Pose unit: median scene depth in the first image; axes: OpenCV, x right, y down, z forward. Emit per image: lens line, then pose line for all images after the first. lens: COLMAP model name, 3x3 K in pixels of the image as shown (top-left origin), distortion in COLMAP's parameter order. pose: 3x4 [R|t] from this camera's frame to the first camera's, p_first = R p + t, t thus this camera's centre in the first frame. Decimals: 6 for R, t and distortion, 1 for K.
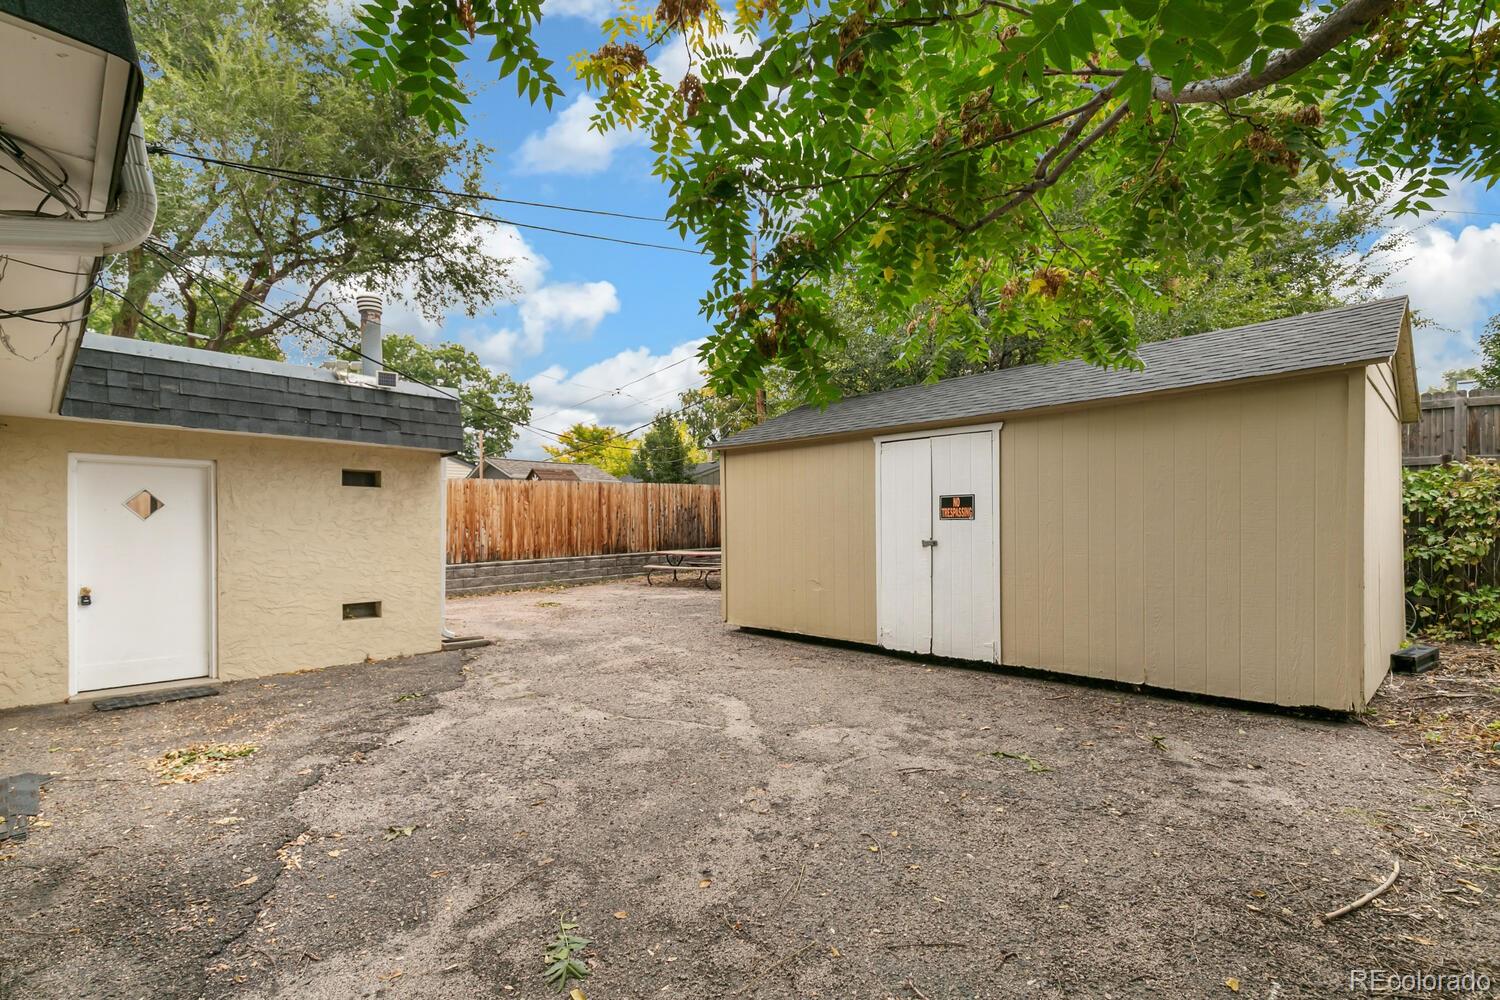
lens RADIAL K [[689.0, 0, 746.5], [0, 689.0, 519.5], [0, 0, 1]] dist [-0.000532, -0.000182]
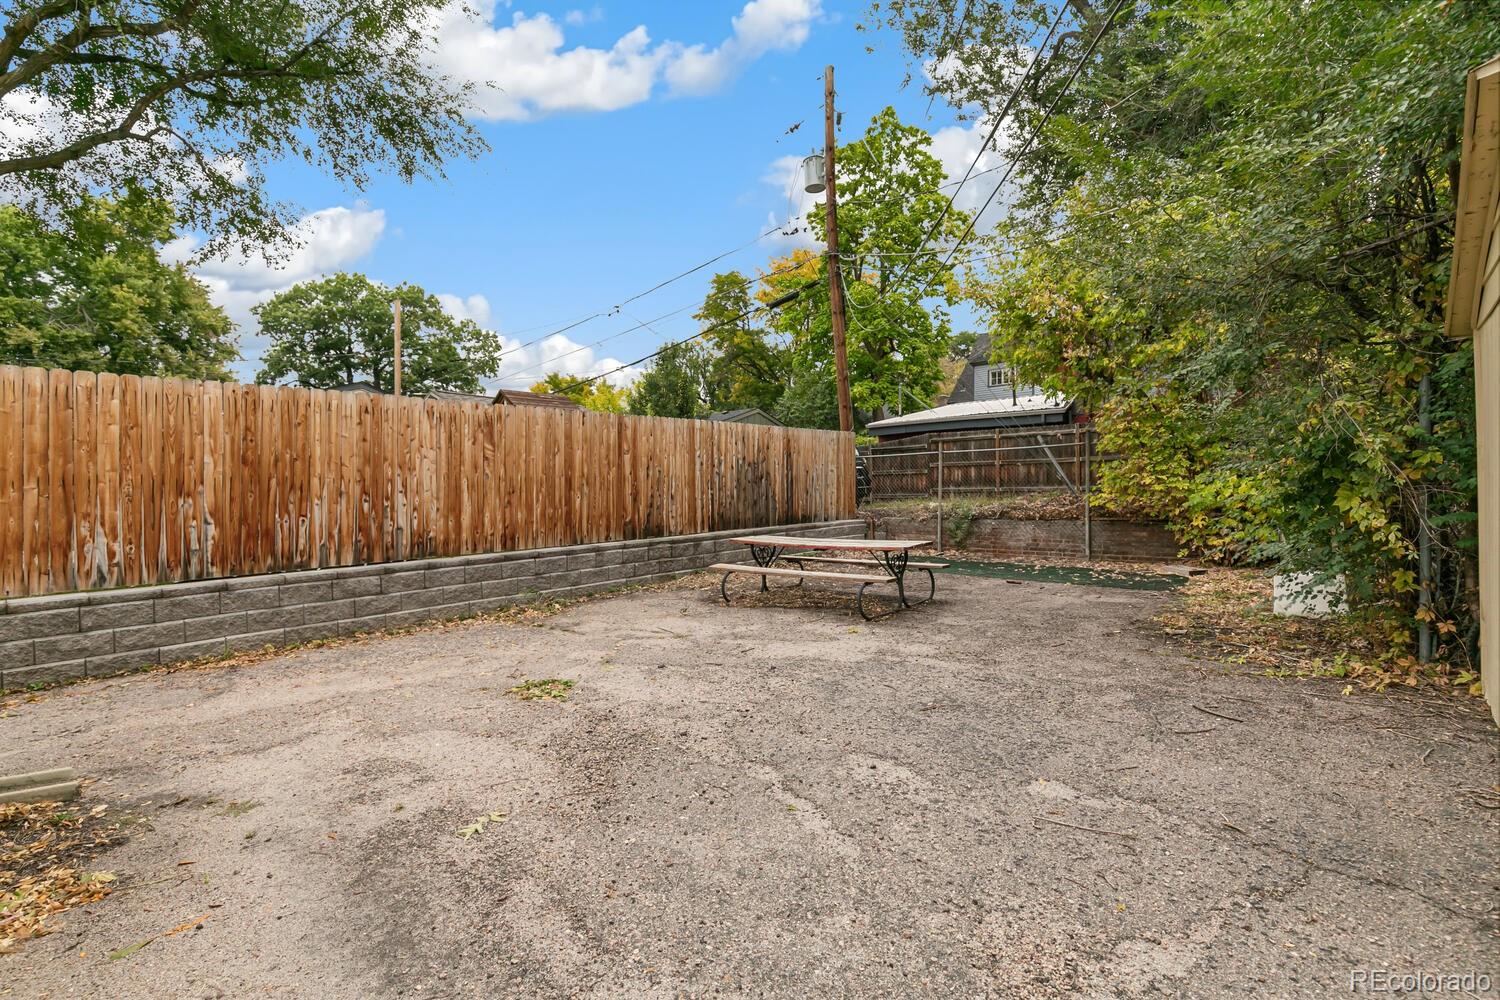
lens RADIAL K [[682.5, 0, 749.6], [0, 682.5, 491.0], [0, 0, 1]] dist [0.000180, -0.000181]
pose [[0.998803, 0.004247, 0.048732, -0.130054], [-0.004756, 0.999935, 0.010335, 0.003470], [-0.048685, -0.010555, 0.998758, 0.418869]]
